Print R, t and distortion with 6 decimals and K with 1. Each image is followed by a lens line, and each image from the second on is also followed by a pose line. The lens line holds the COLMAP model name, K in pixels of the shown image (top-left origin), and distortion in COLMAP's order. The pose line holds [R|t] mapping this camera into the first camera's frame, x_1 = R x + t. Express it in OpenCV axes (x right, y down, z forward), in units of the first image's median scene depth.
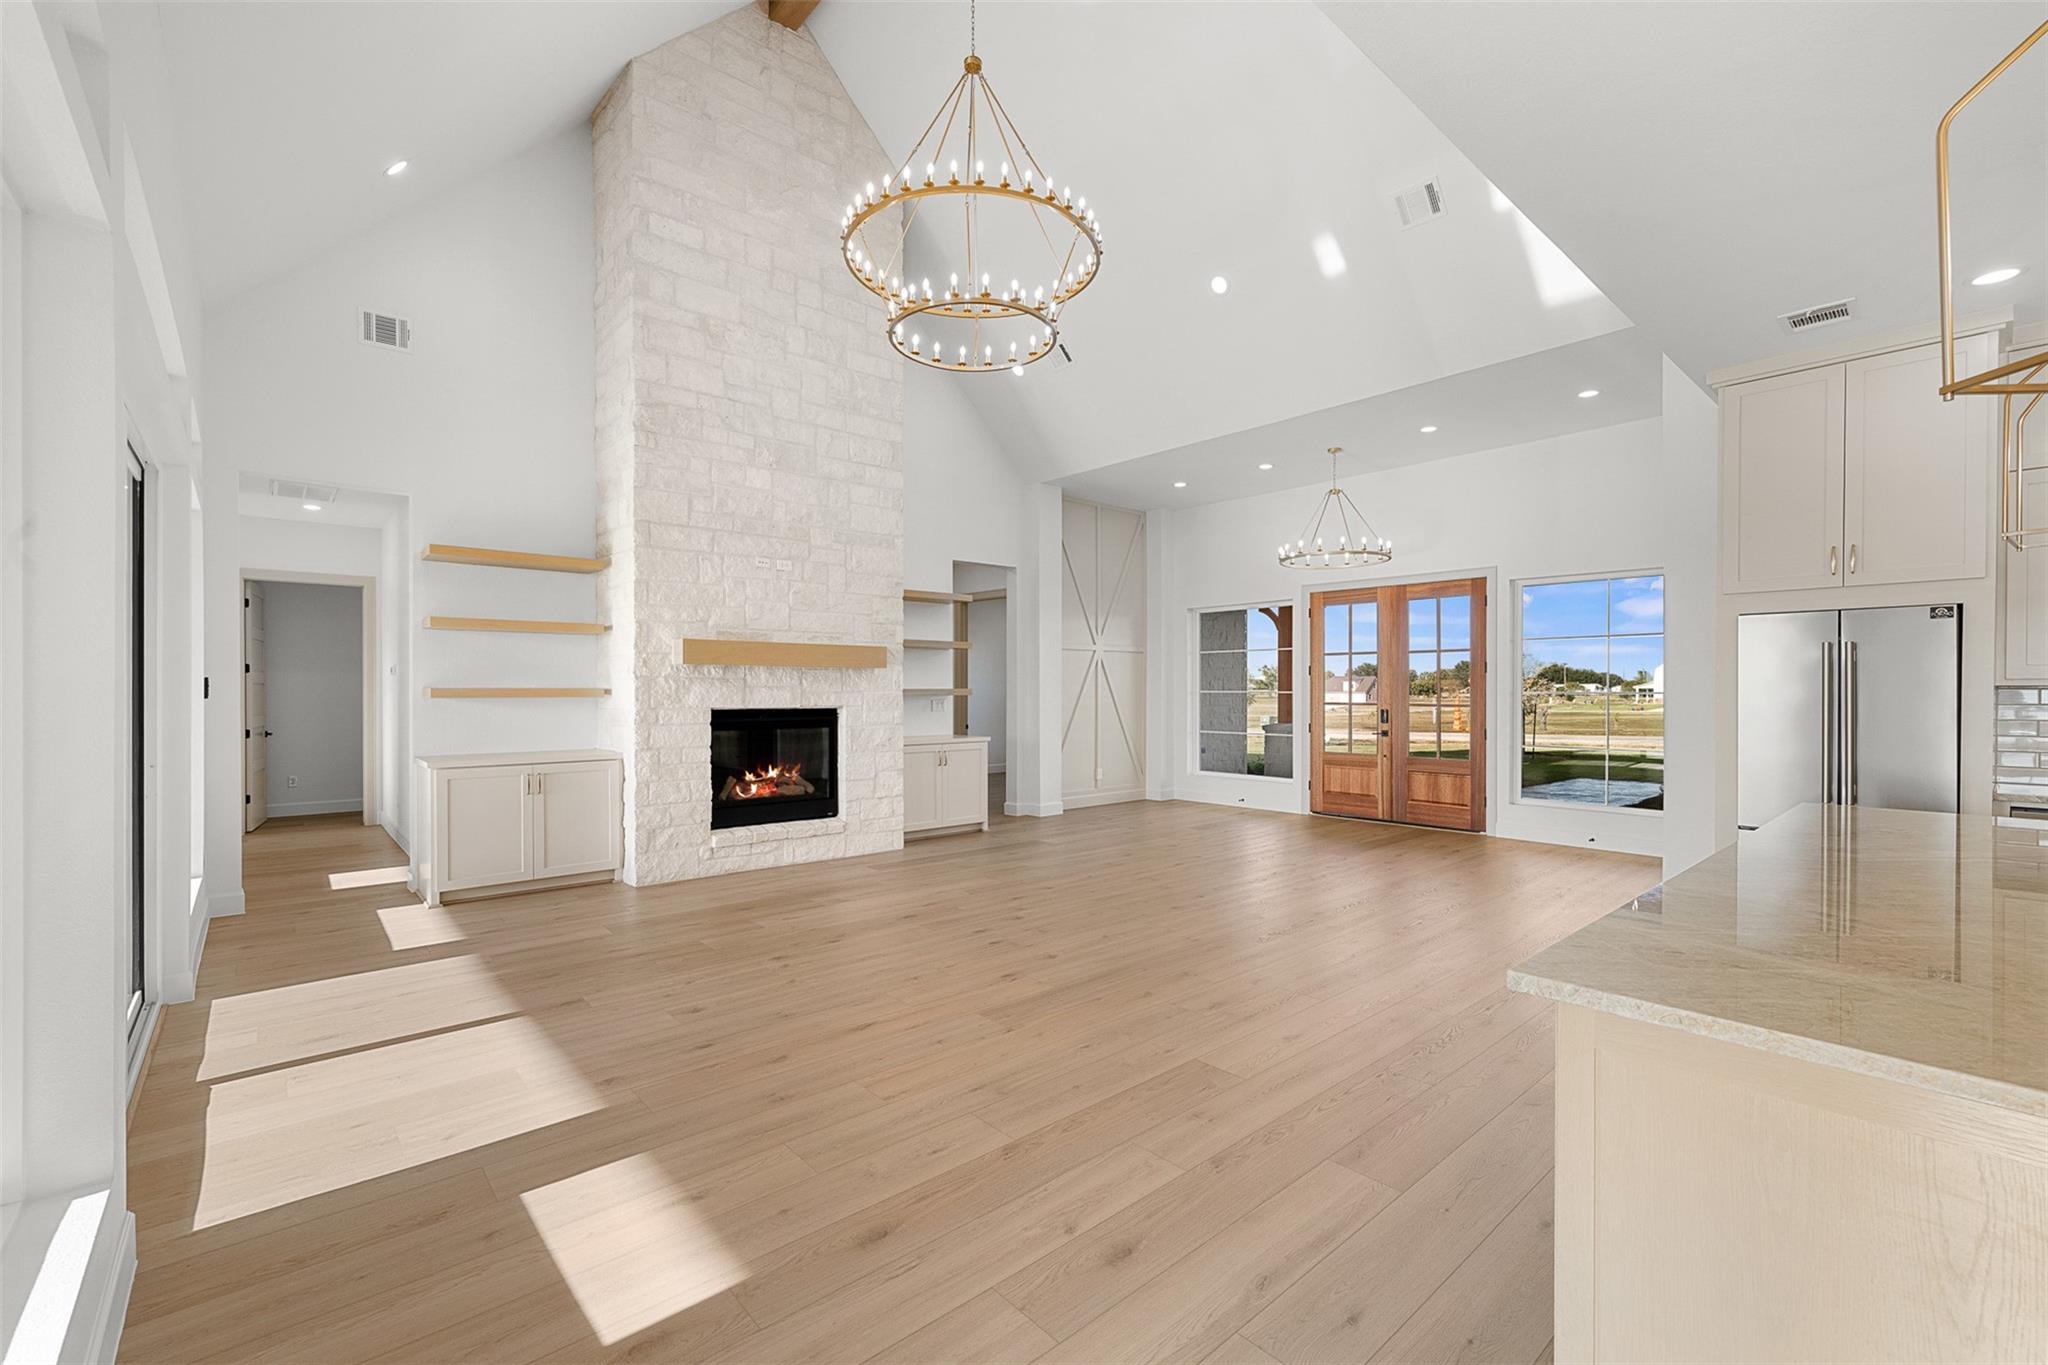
lens RADIAL K [[863.6, 0, 1005.4], [0, 863.6, 686.7], [0, 0, 1]] dist [0.010742, 0.000721]
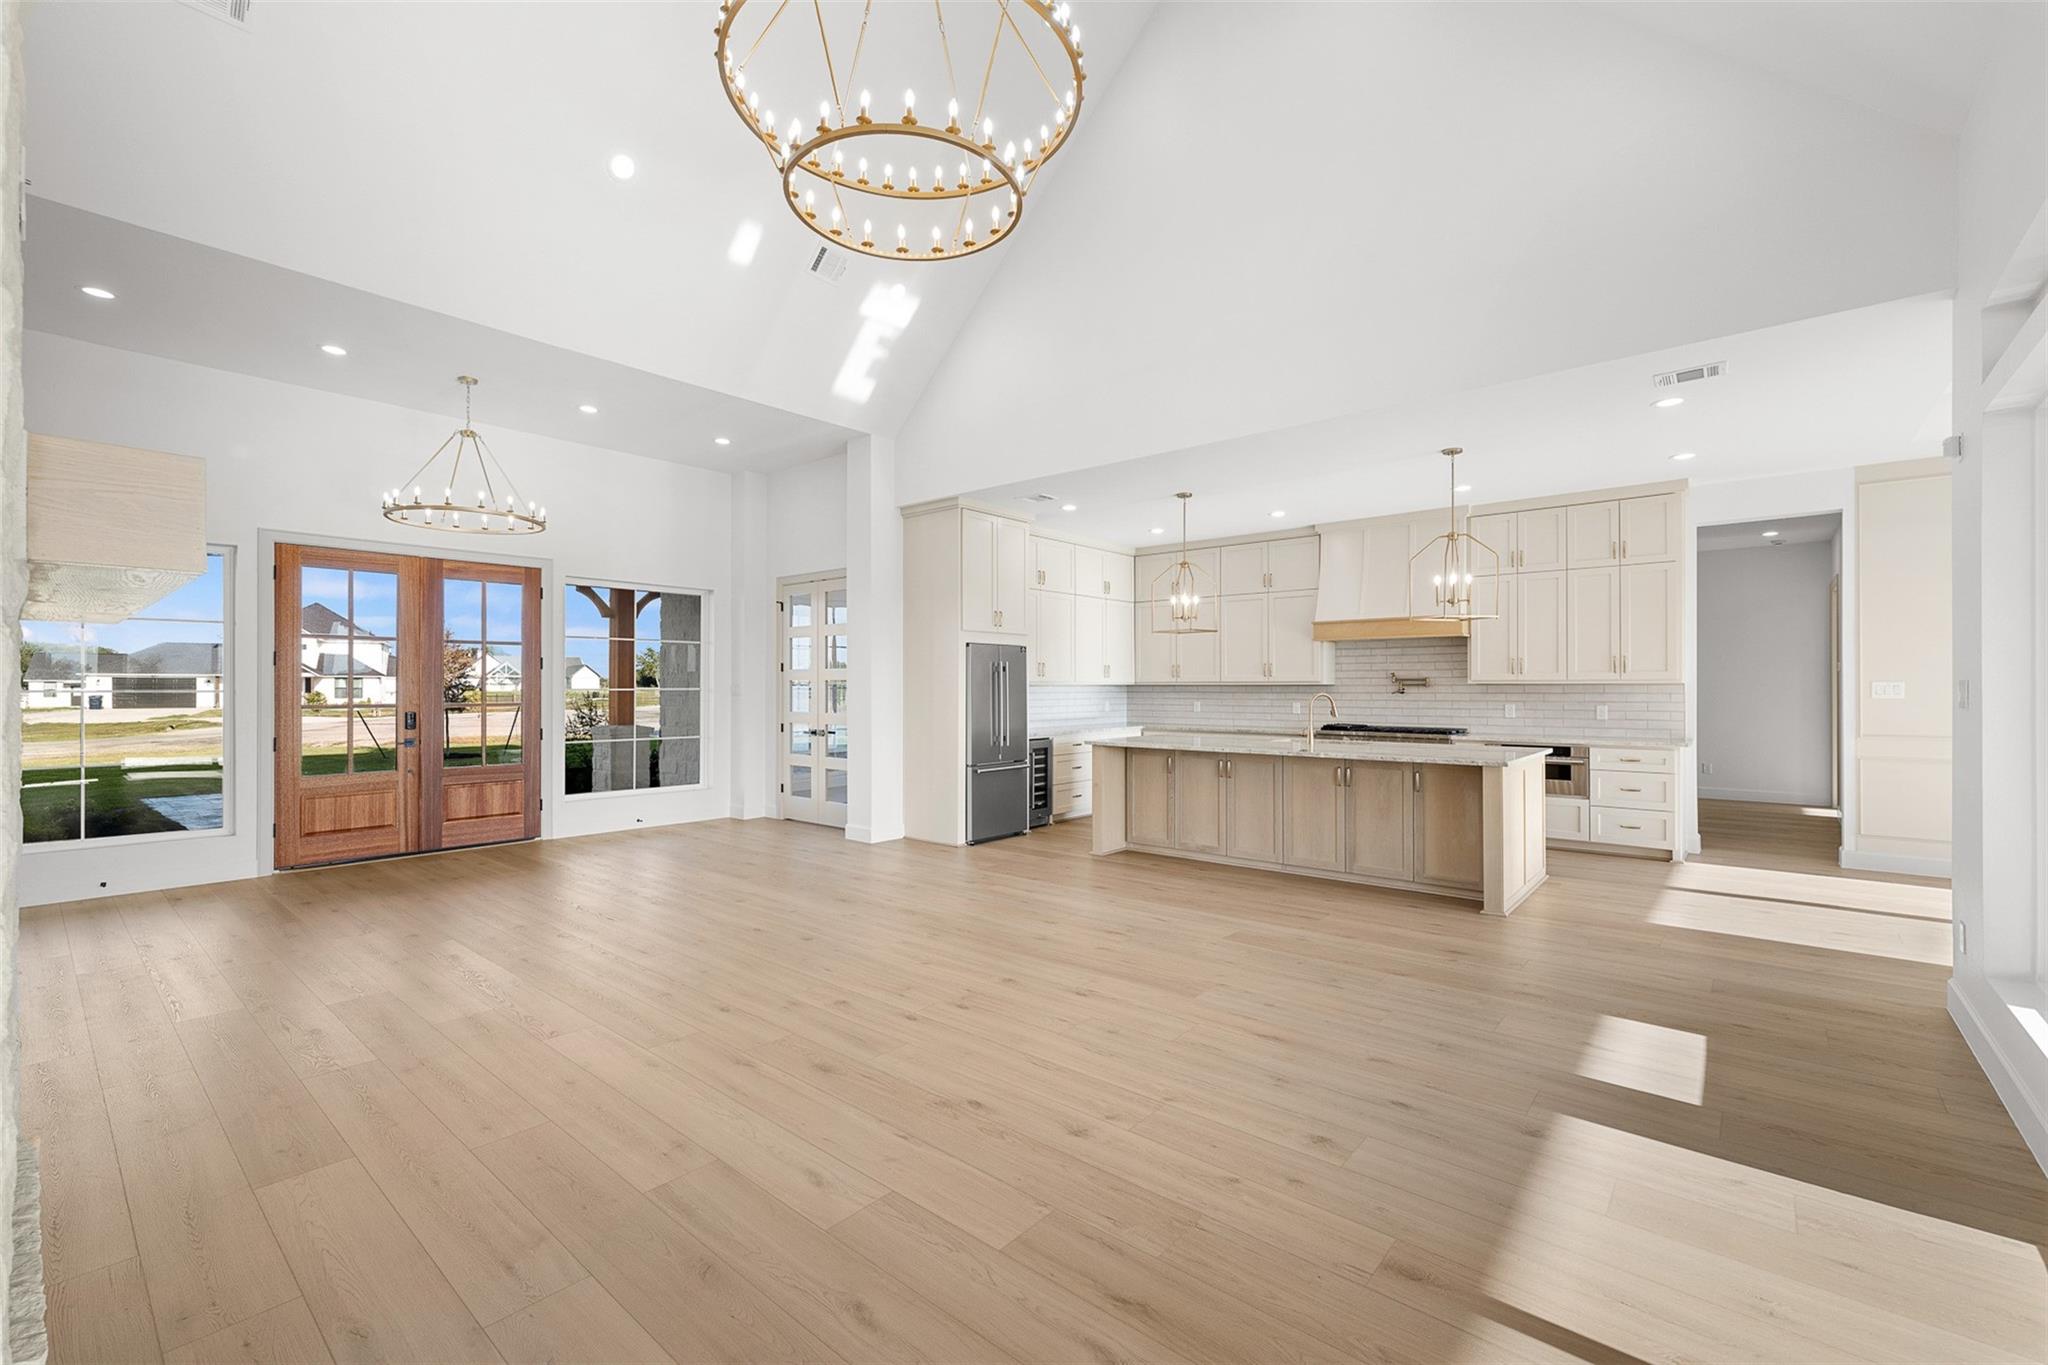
lens RADIAL K [[863.6, 0, 1030.8], [0, 863.6, 679.5], [0, 0, 1]] dist [0.010742, 0.000721]
pose [[-0.157003, 0.005089, 0.987585, -0.512673], [-0.002947, 0.999980, -0.005622, -0.000544], [-0.987594, -0.003793, -0.156985, 0.672053]]
